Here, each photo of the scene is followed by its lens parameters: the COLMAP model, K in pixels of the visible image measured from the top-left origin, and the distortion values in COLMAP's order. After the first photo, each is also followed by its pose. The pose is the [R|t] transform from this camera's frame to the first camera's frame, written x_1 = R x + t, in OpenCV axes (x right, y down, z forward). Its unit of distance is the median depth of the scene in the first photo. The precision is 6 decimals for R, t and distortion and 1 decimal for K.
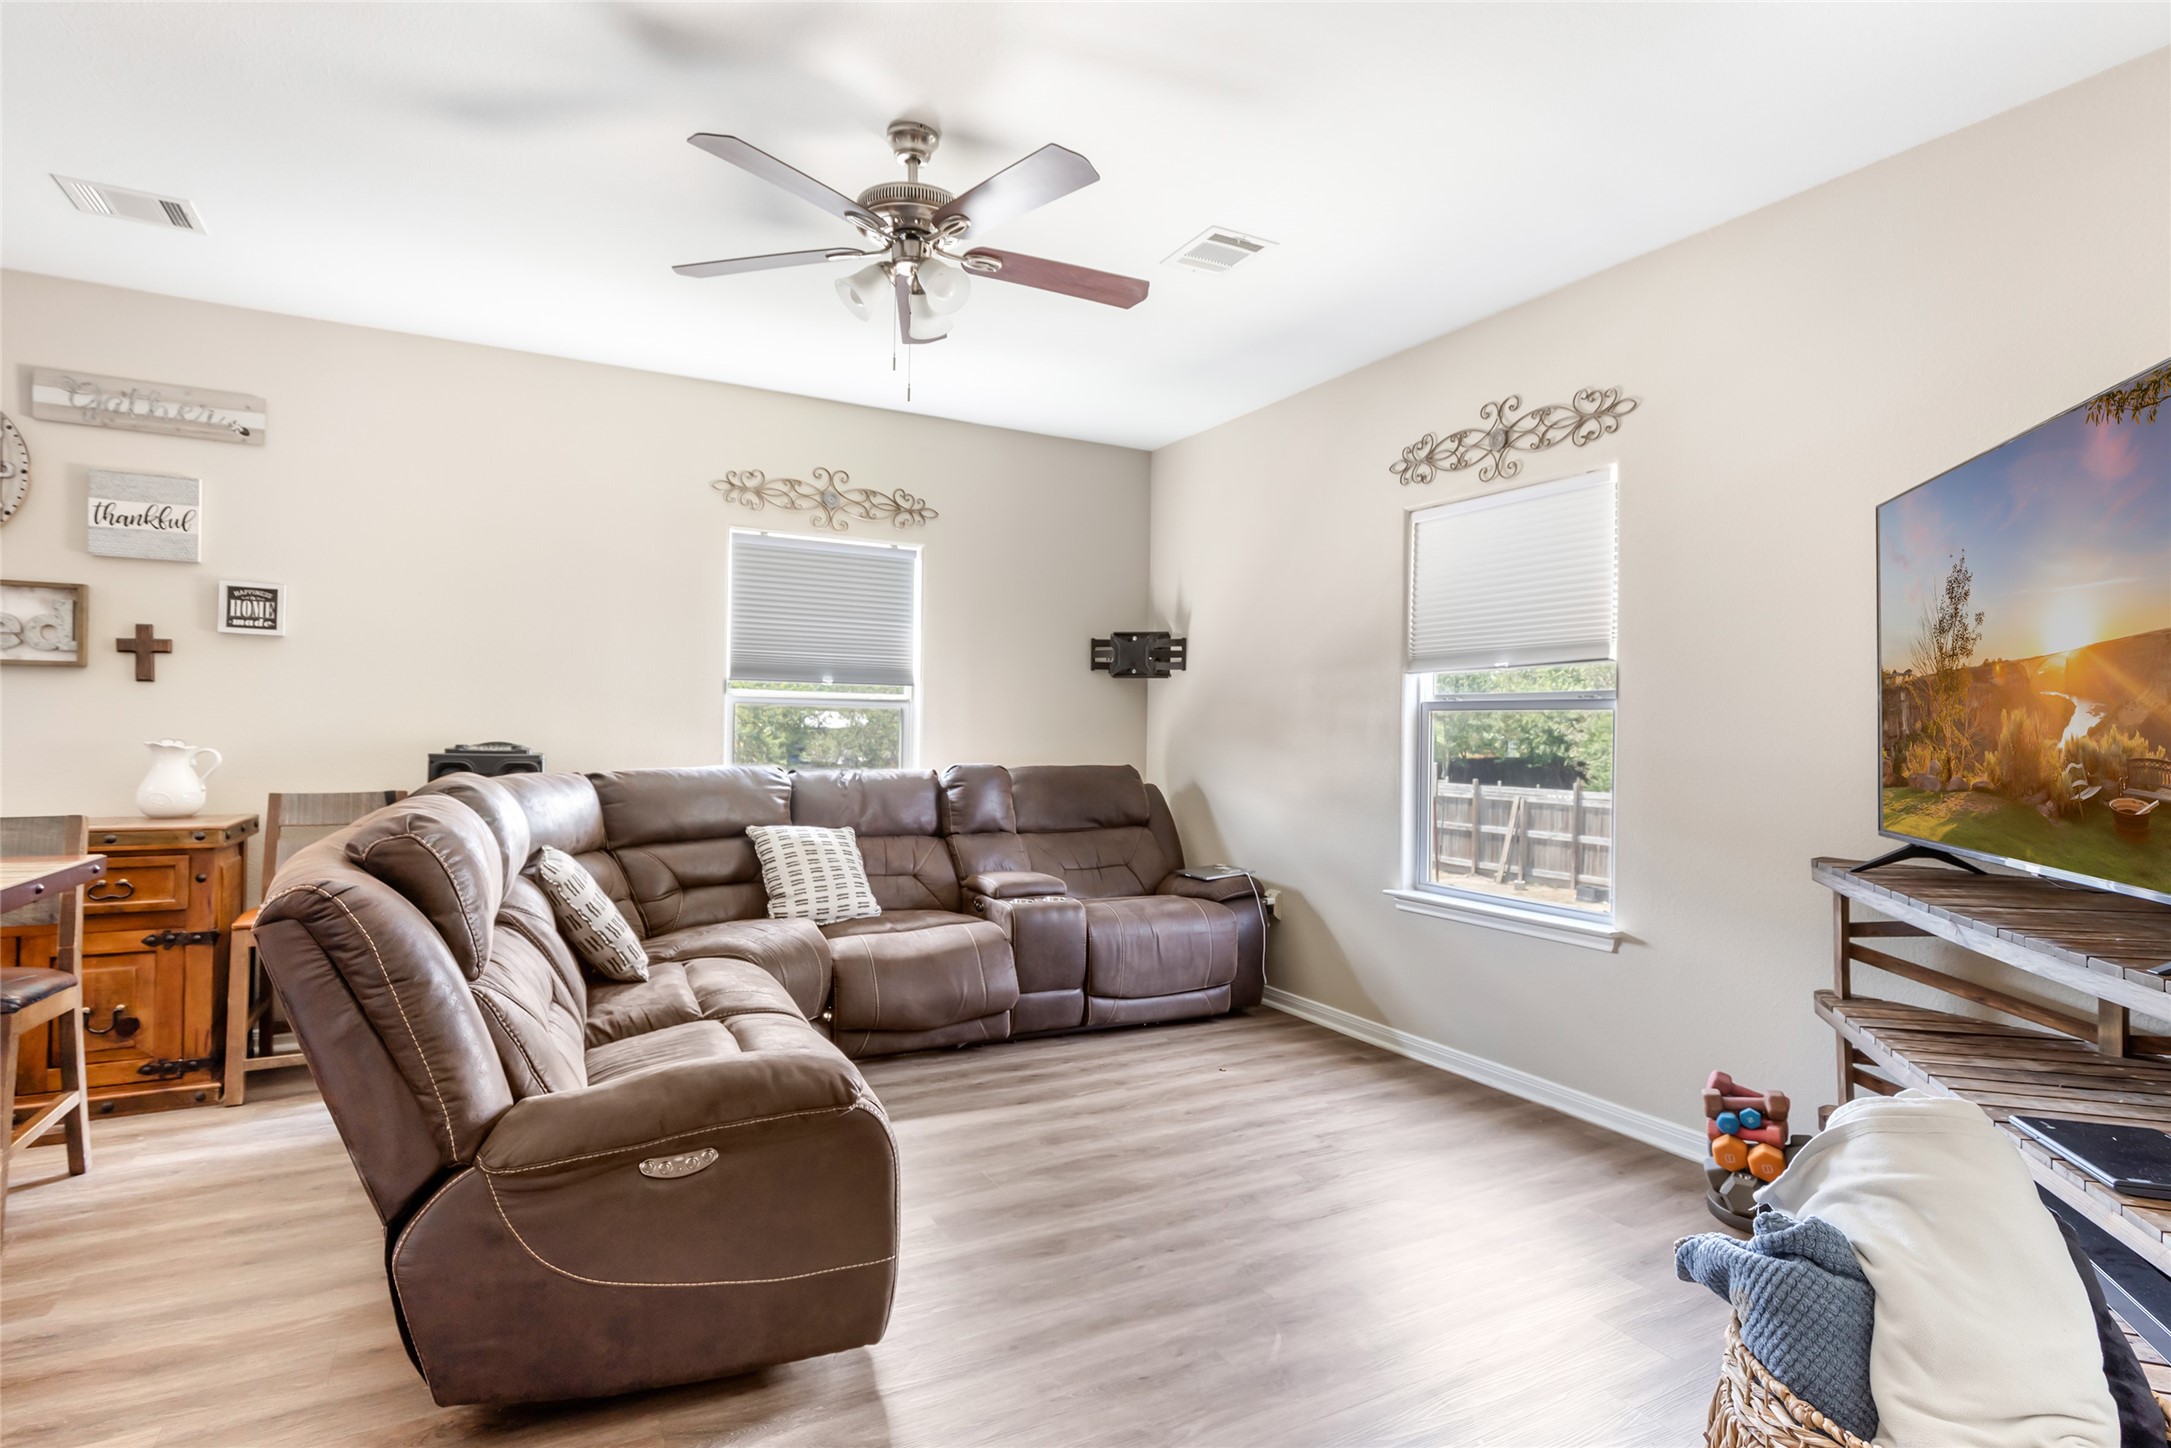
lens RADIAL K [[1097.4, 0, 1059.0], [0, 1097.4, 720.5], [0, 0, 1]] dist [-0.001957, 0.001172]
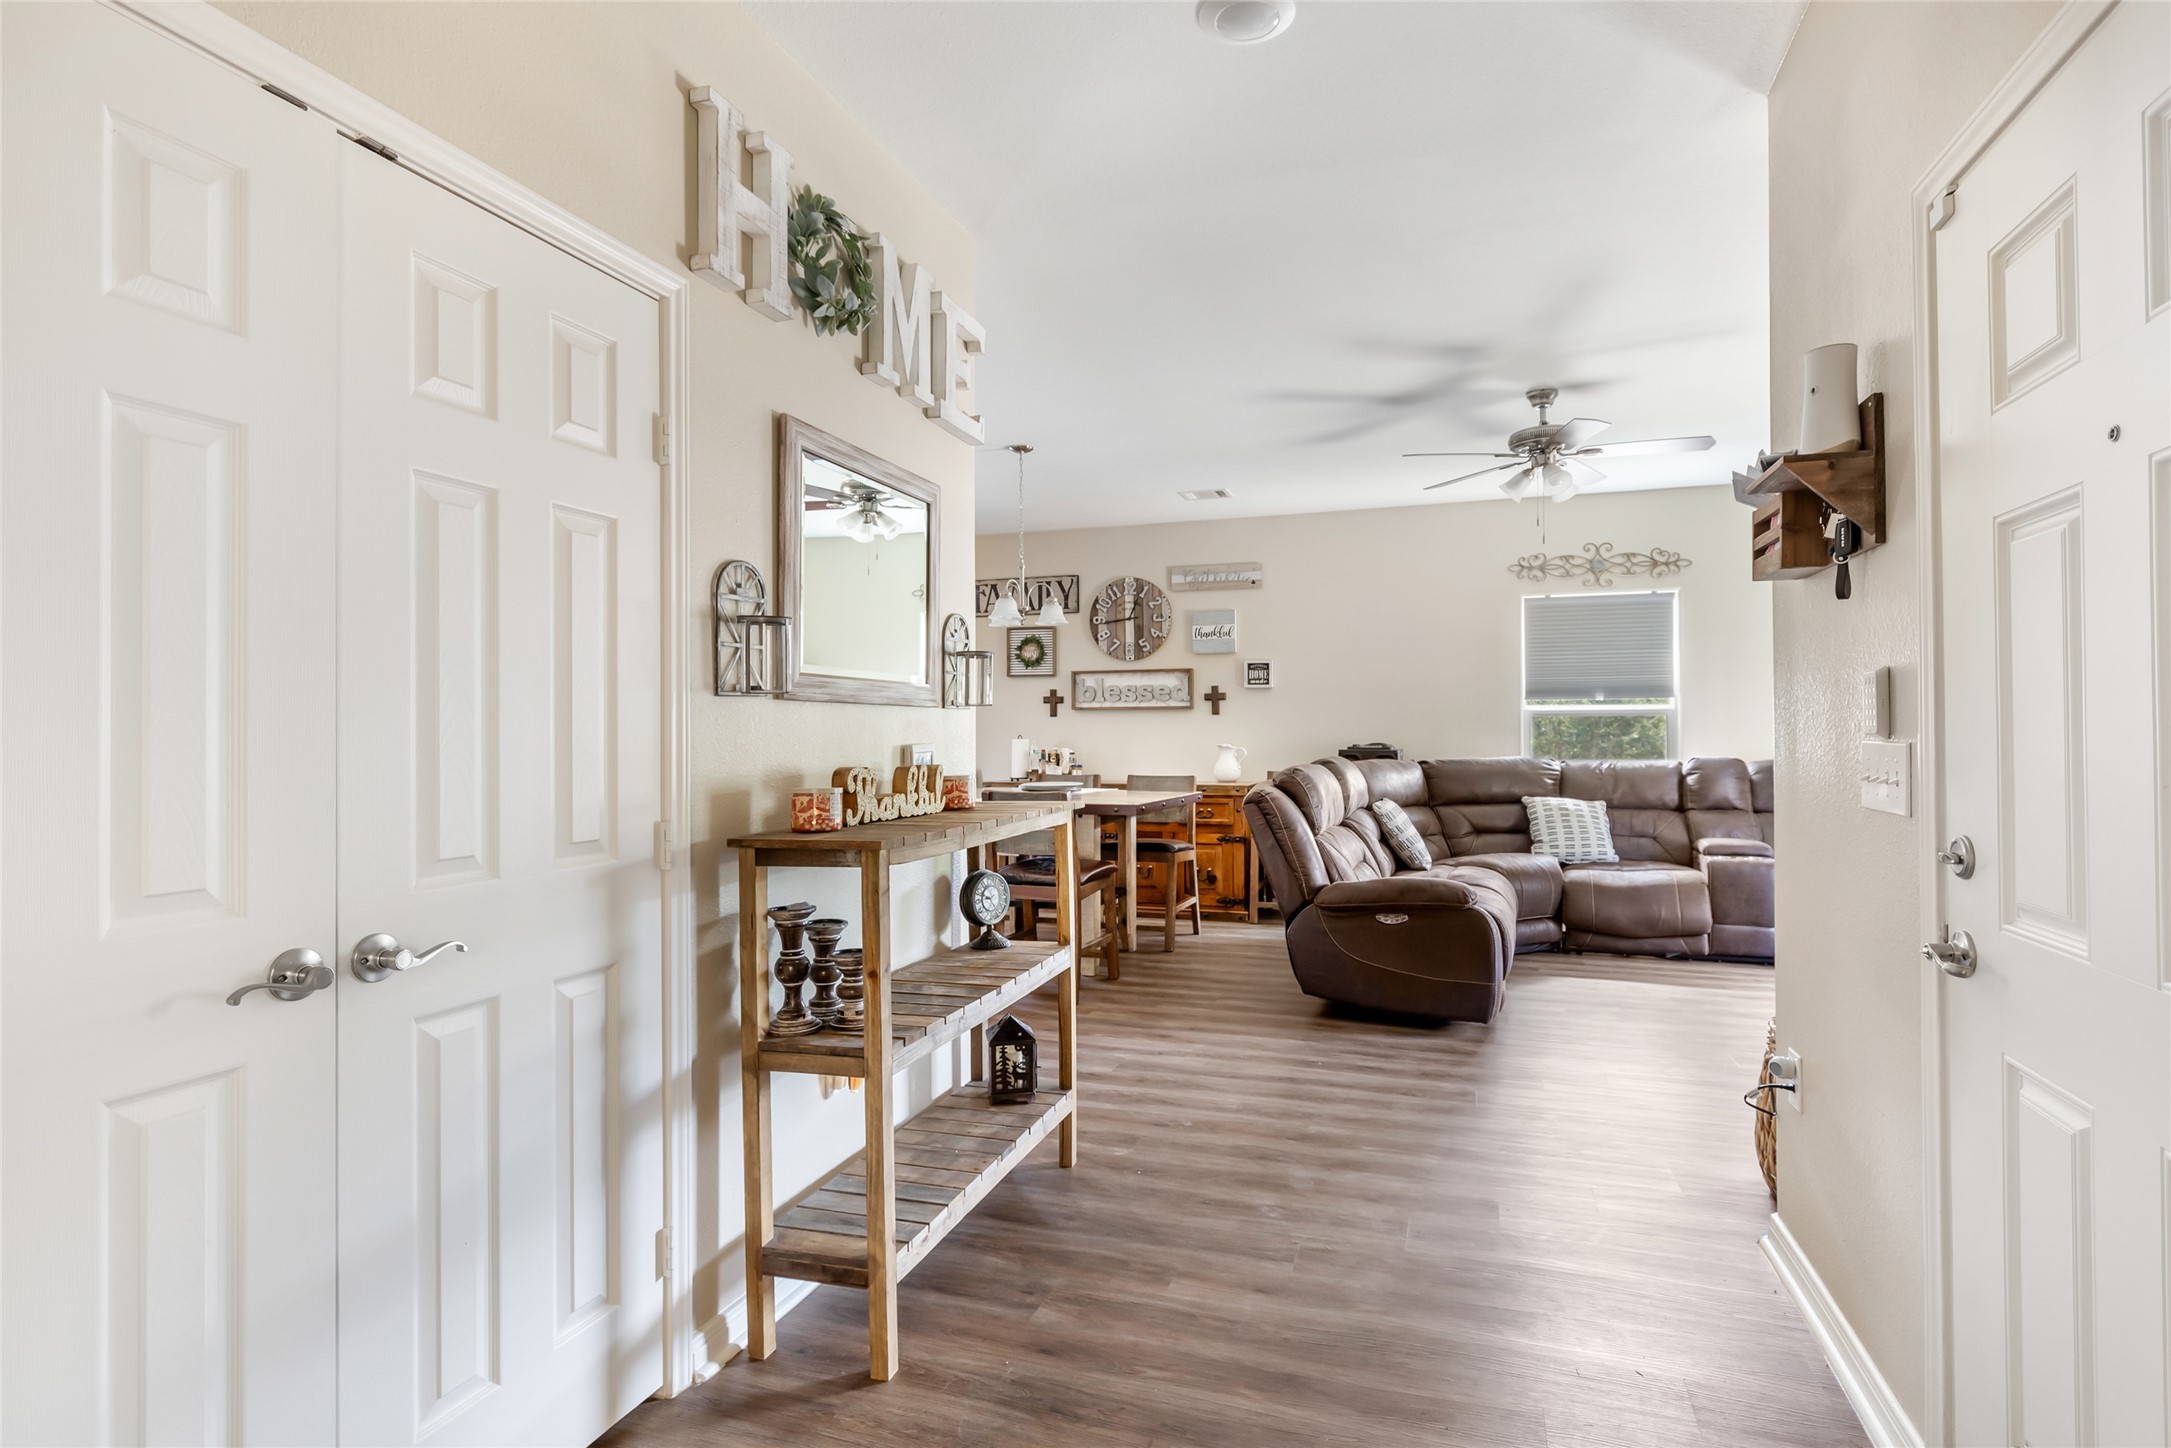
lens RADIAL K [[1072.6, 0, 1085.5], [0, 1072.6, 724.0], [0, 0, 1]] dist [0.000348, -0.000015]
pose [[0.680043, -0.023831, -0.732785, 0.431077], [0.020525, 0.999699, -0.013463, 0.003442], [0.732885, -0.005885, 0.680327, -0.497105]]
